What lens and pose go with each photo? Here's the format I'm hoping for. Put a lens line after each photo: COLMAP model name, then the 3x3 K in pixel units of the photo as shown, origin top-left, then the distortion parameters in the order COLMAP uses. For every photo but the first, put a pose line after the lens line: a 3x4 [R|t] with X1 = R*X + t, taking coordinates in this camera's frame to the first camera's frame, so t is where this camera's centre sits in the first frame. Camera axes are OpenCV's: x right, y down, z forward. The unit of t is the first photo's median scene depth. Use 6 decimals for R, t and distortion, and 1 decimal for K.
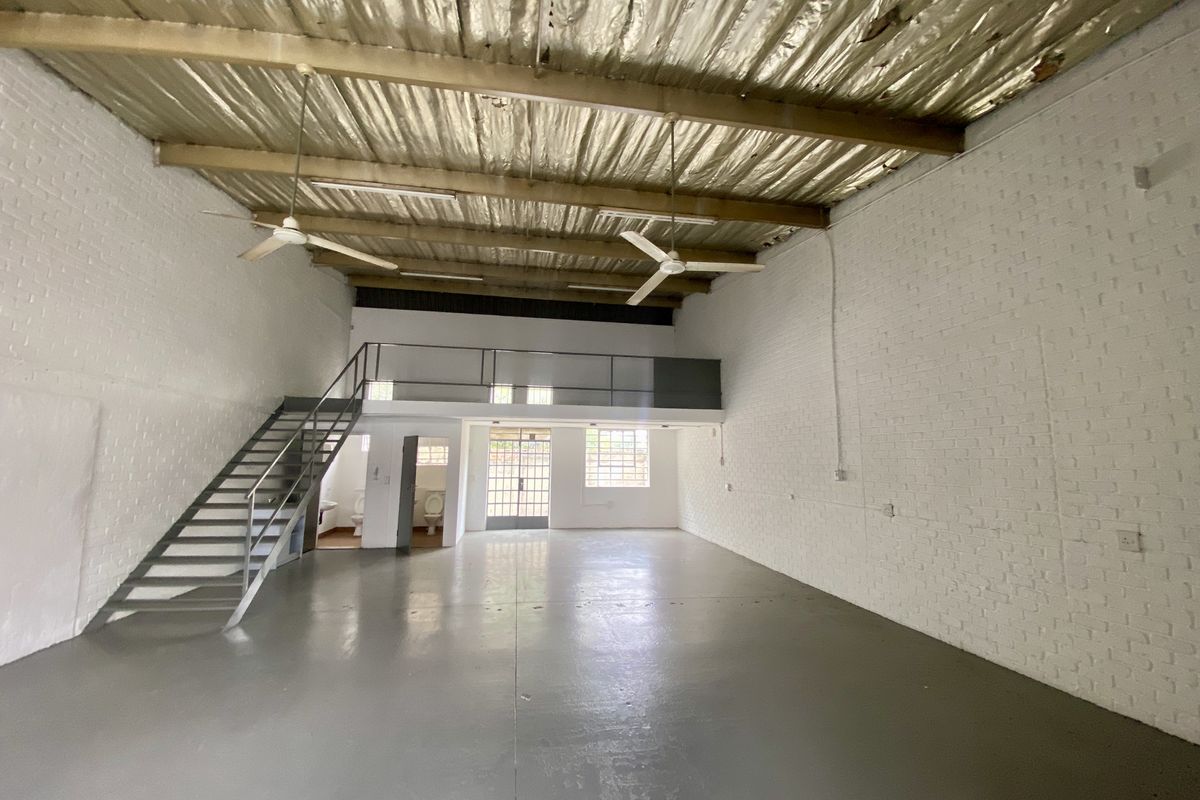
lens RADIAL K [[491.0, 0, 600.0], [0, 491.0, 400.0], [0, 0, 1]] dist [0.088781, -0.055062]
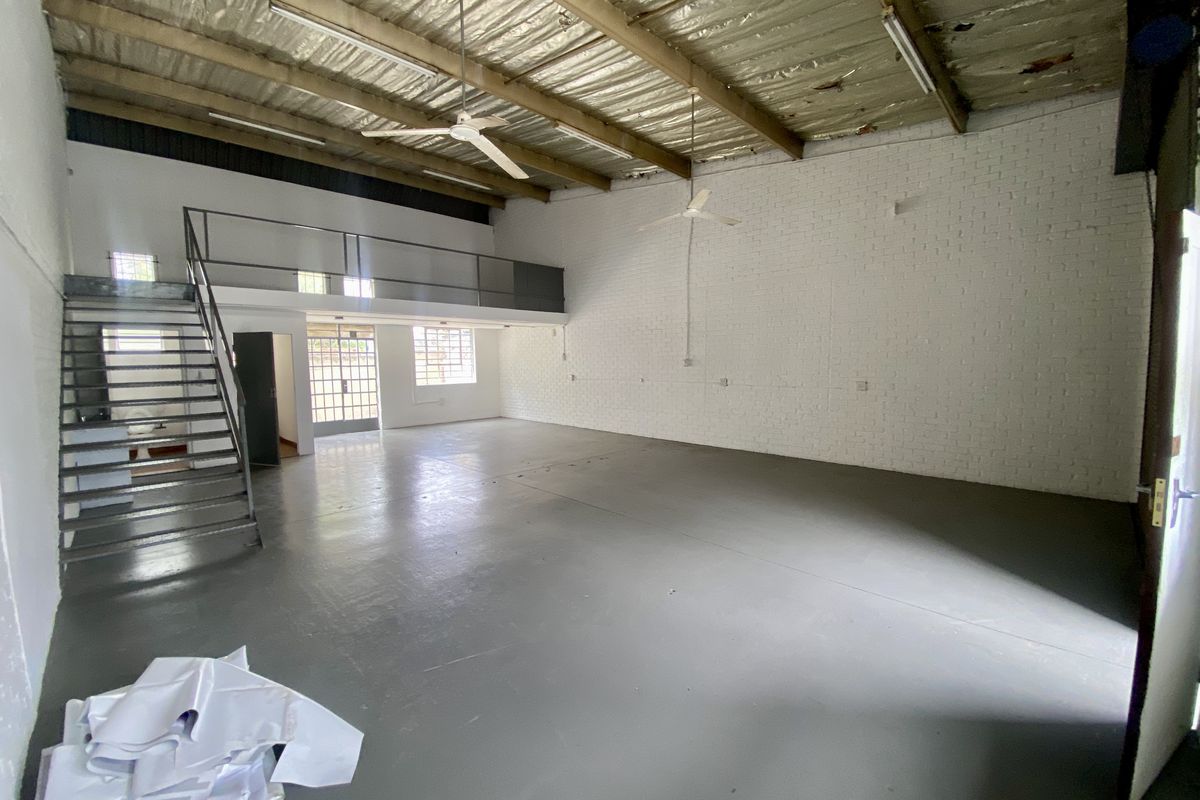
lens RADIAL K [[491.0, 0, 600.0], [0, 491.0, 400.0], [0, 0, 1]] dist [0.088781, -0.055062]
pose [[0.813372, -0.071917, 0.577281, -0.340151], [-0.048243, 0.980573, 0.190131, -0.003819], [-0.579740, -0.182497, 0.794101, -0.017164]]
